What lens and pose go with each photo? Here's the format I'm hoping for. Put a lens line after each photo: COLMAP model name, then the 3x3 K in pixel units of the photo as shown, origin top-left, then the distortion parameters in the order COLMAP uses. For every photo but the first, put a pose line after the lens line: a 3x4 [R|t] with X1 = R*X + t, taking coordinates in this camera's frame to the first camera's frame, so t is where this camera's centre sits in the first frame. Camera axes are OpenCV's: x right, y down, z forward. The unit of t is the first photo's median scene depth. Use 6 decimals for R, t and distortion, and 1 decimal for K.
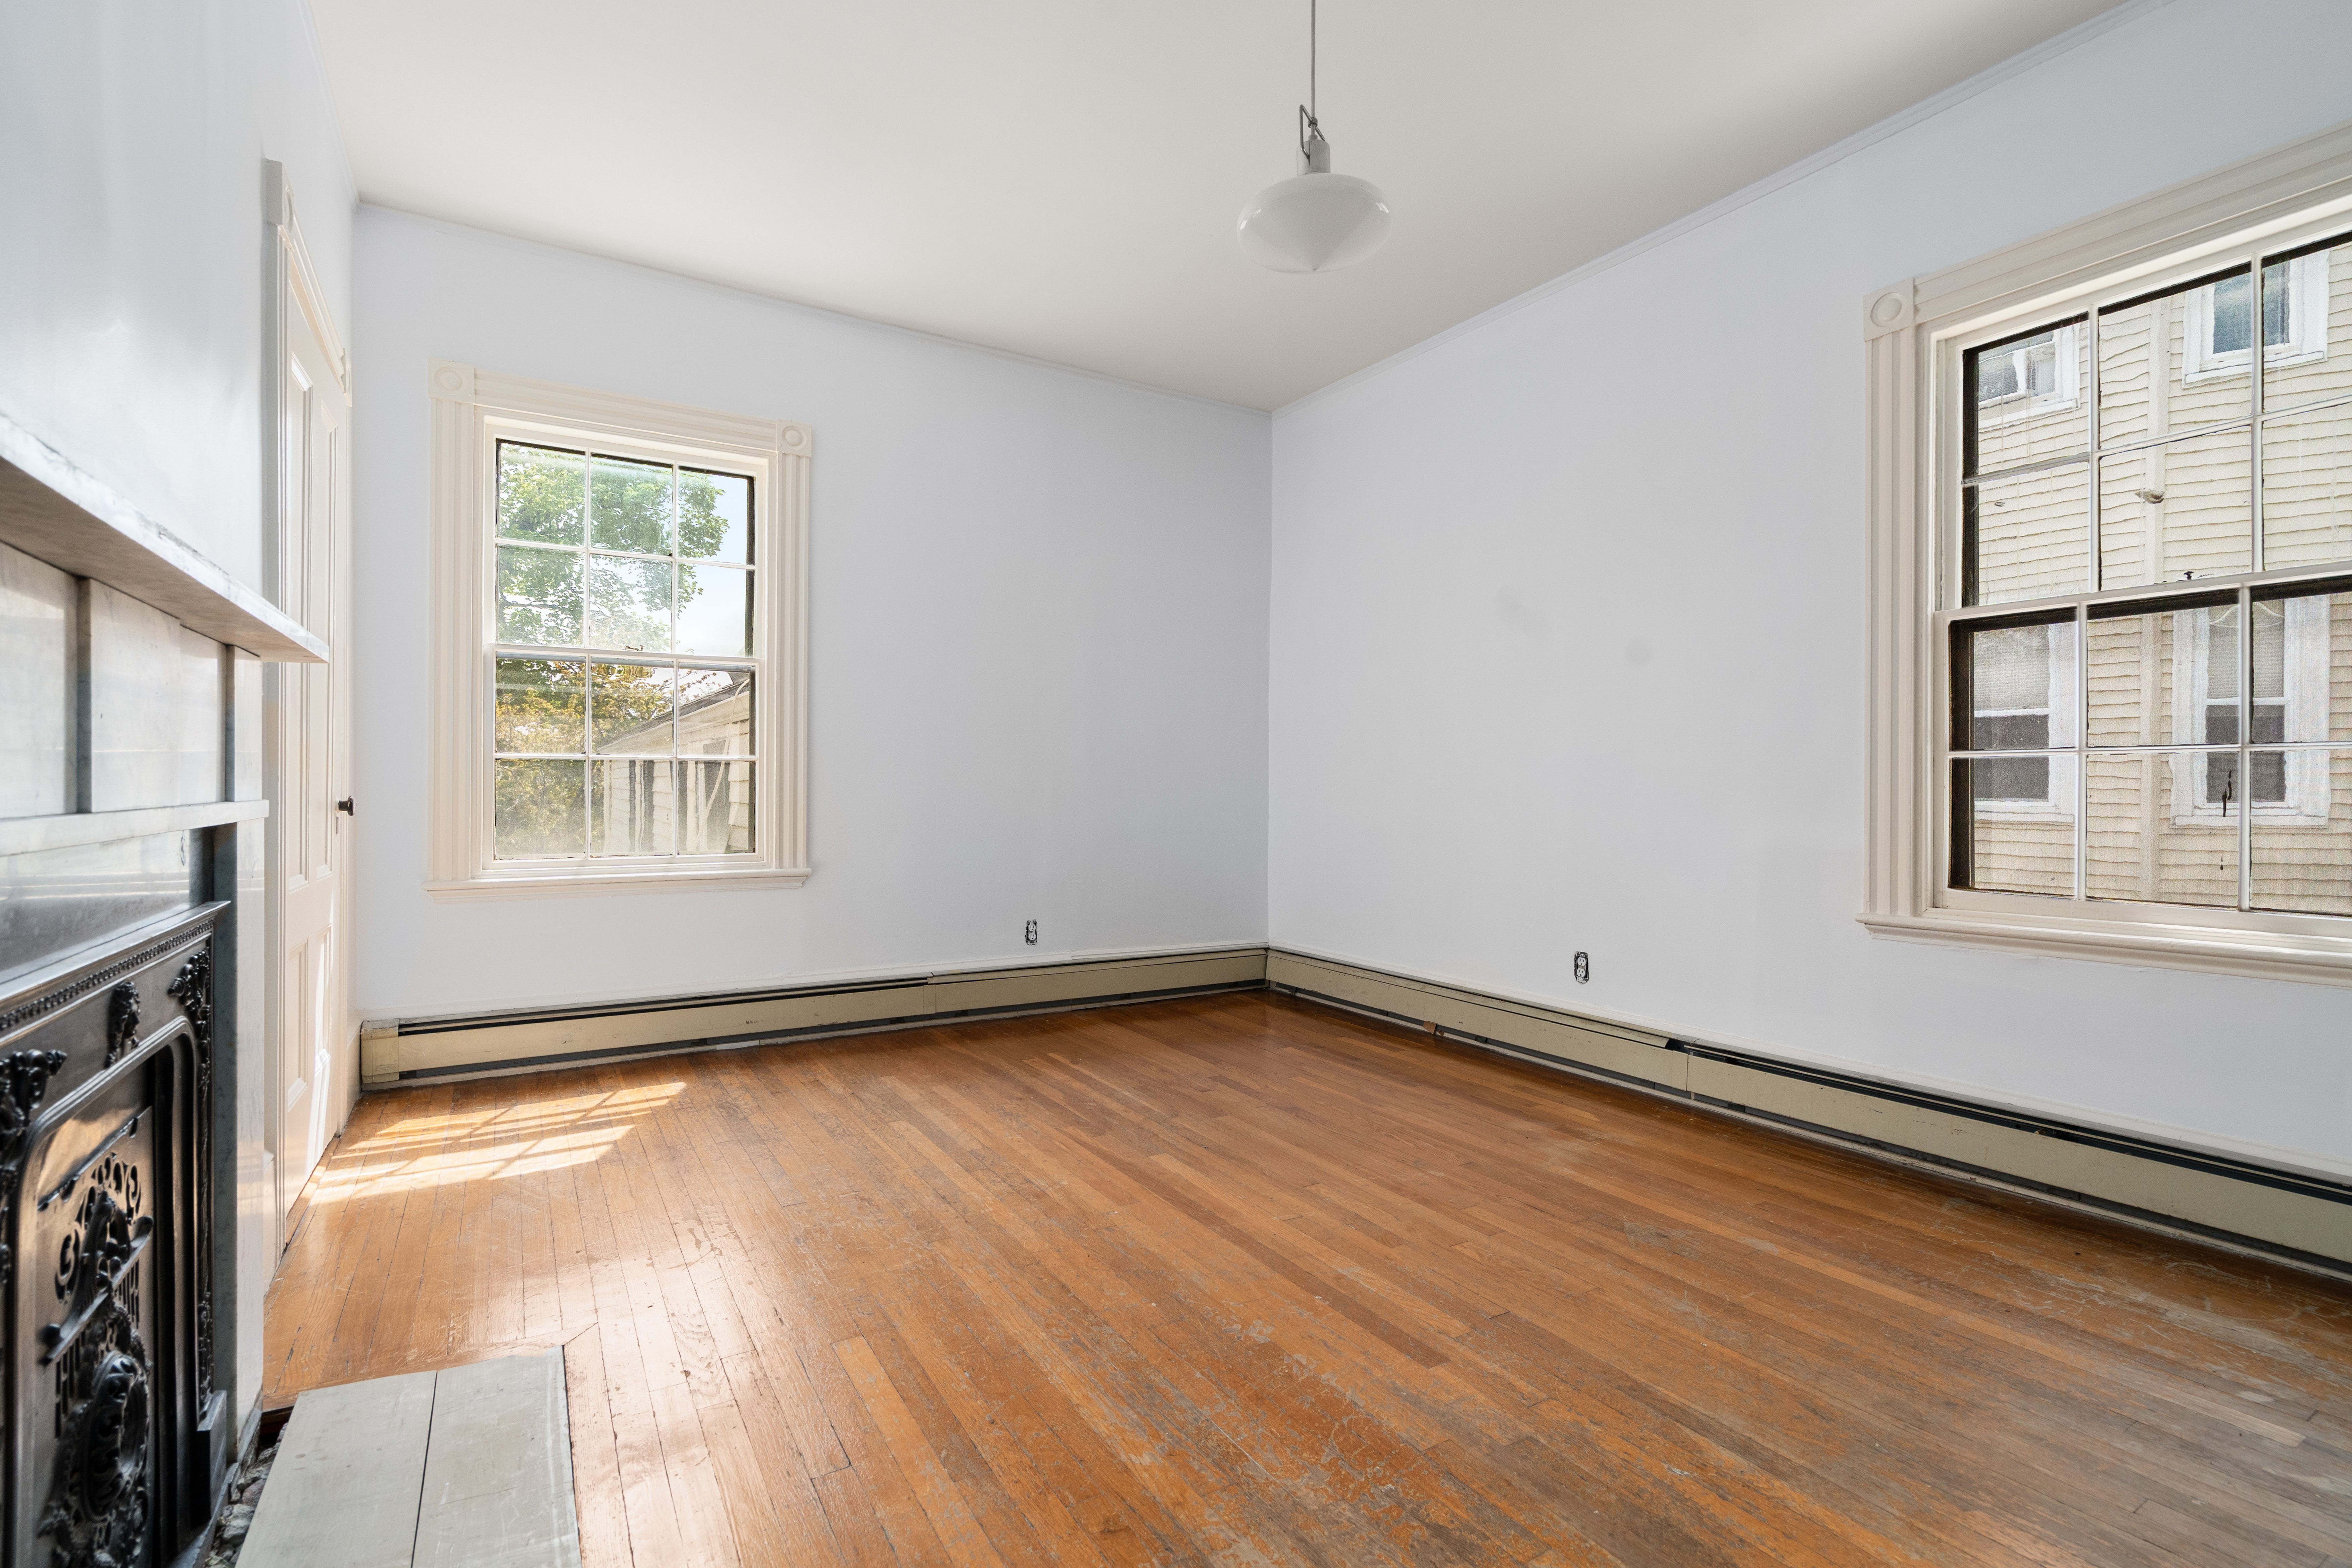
lens RADIAL K [[1053.4, 0, 1165.9], [0, 1053.4, 807.3], [0, 0, 1]] dist [-0.002463, -0.000024]
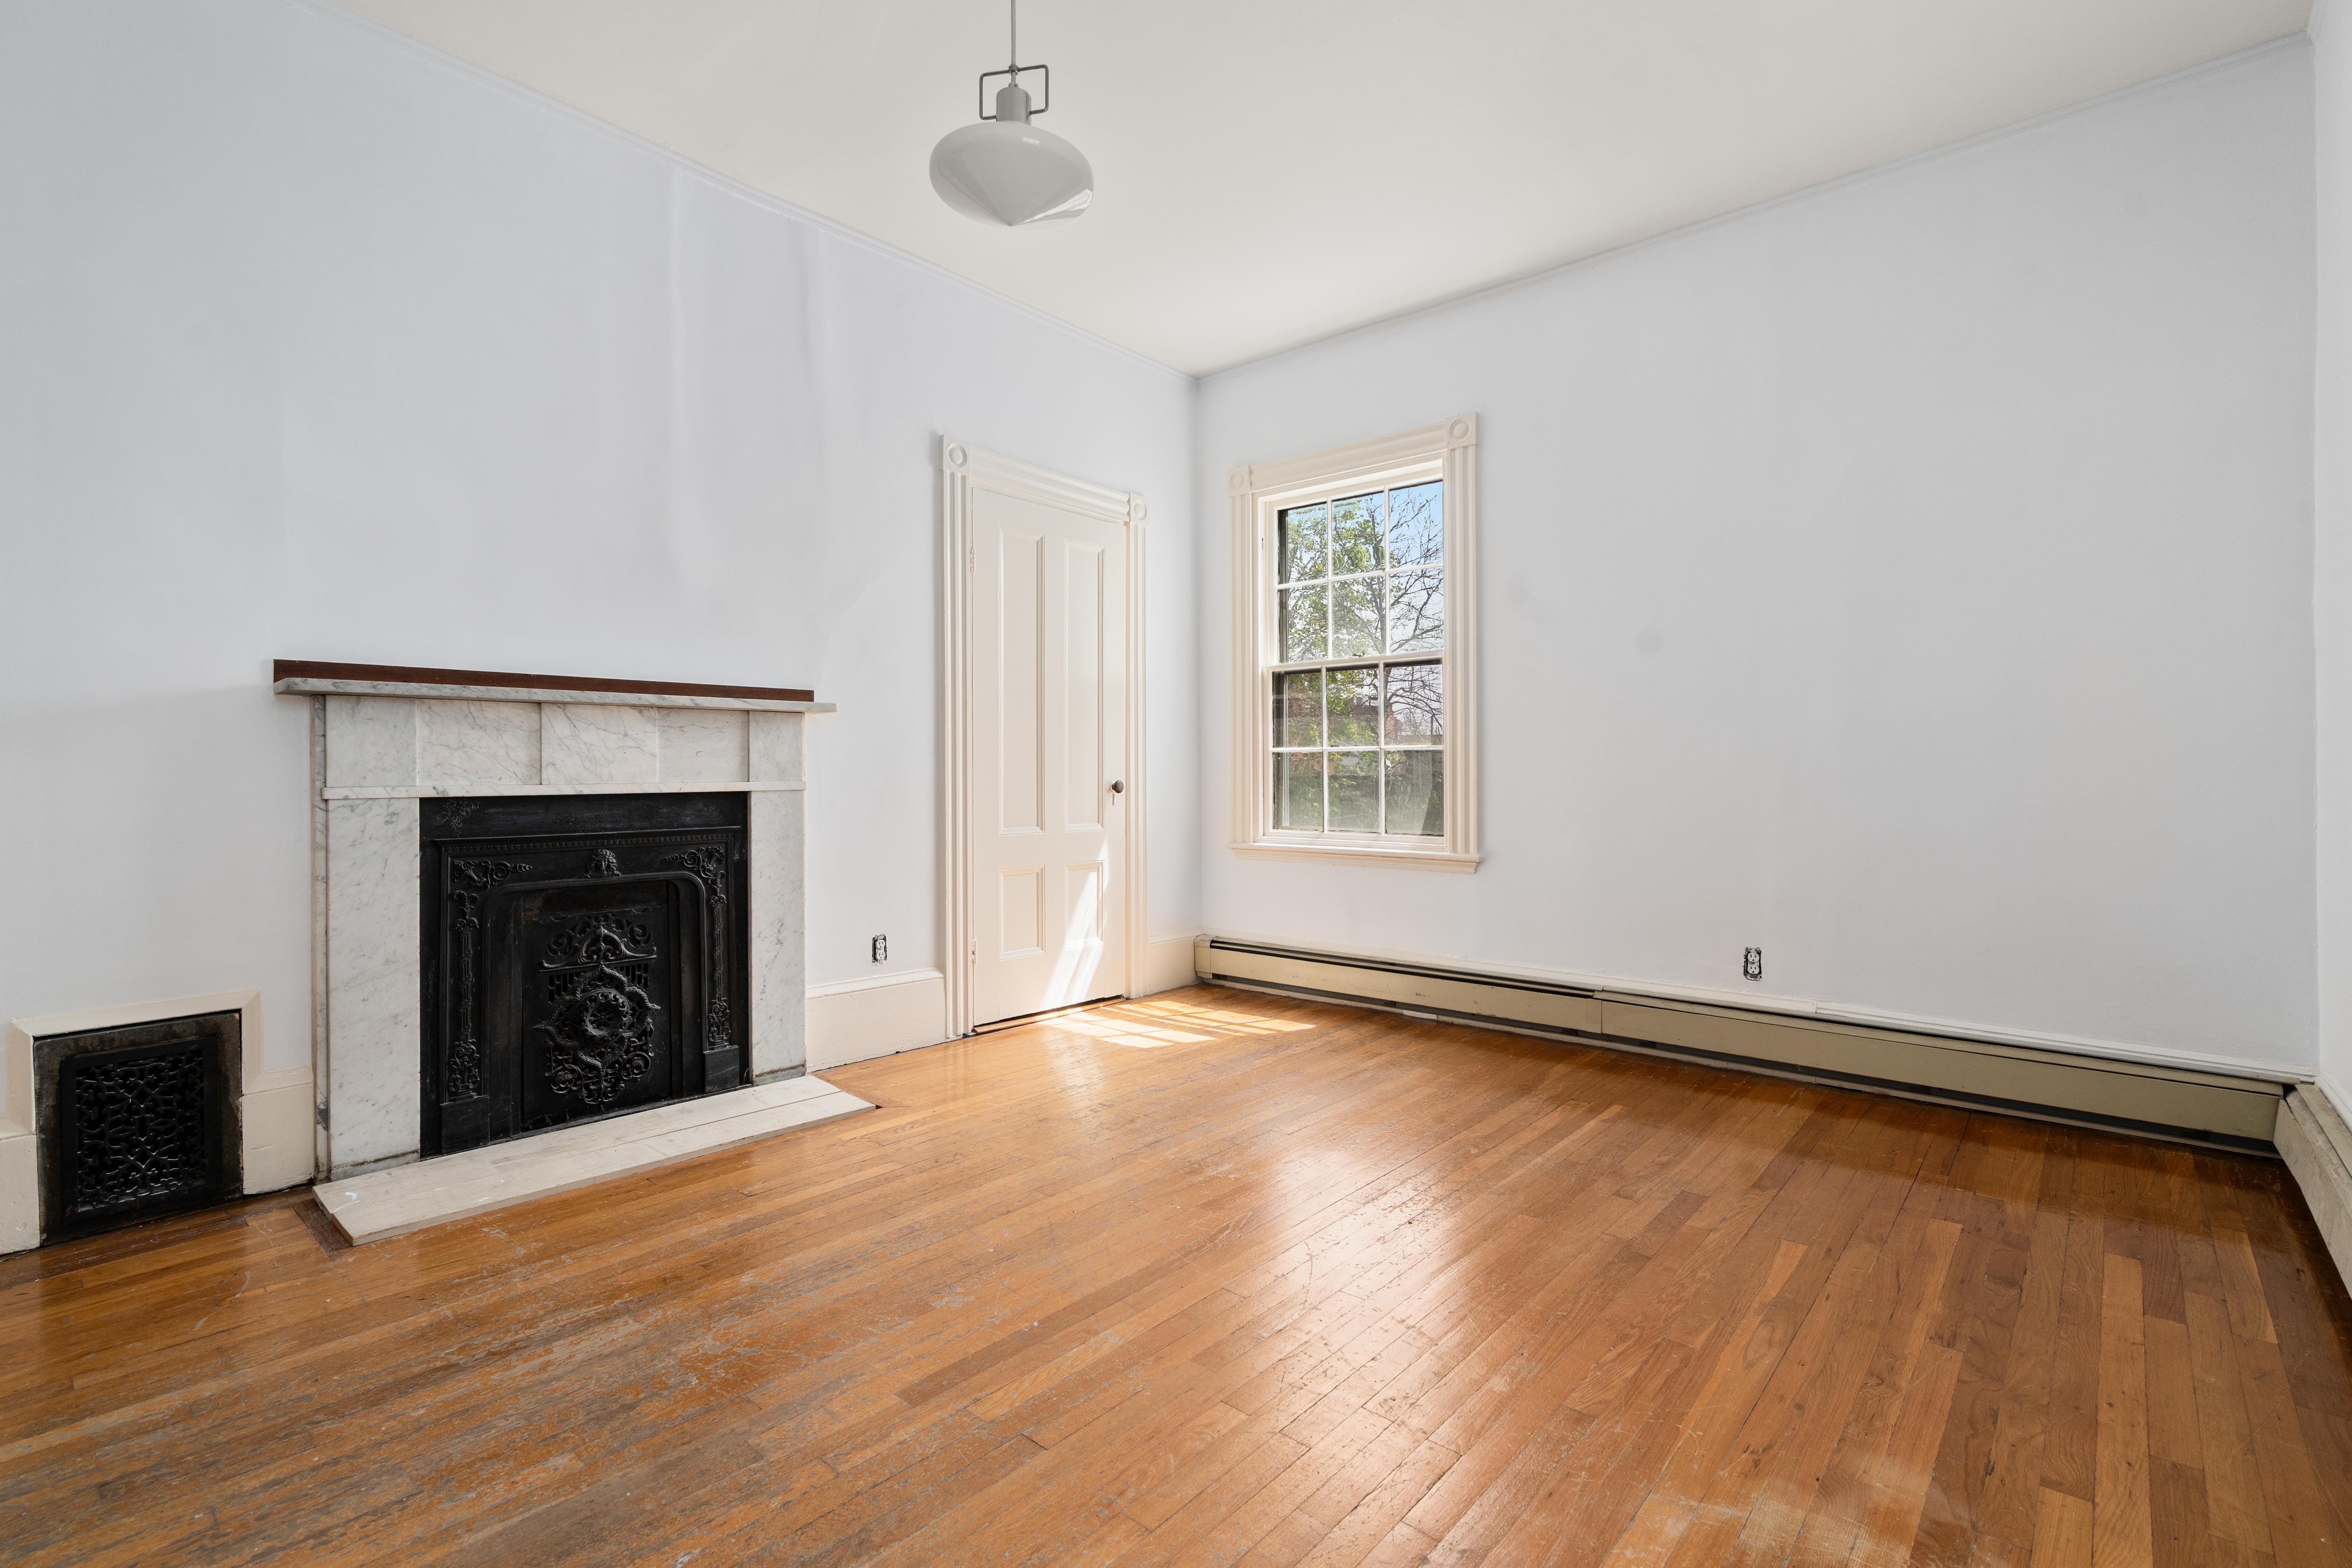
lens RADIAL K [[1078.1, 0, 1176.0], [0, 1078.1, 784.0], [0, 0, 1]] dist [-0.001639, 0.000257]
pose [[0.299249, 0.002944, -0.954170, 0.627037], [-0.013757, 0.999905, -0.001229, -0.004181], [0.954076, 0.013494, 0.299261, 0.481328]]
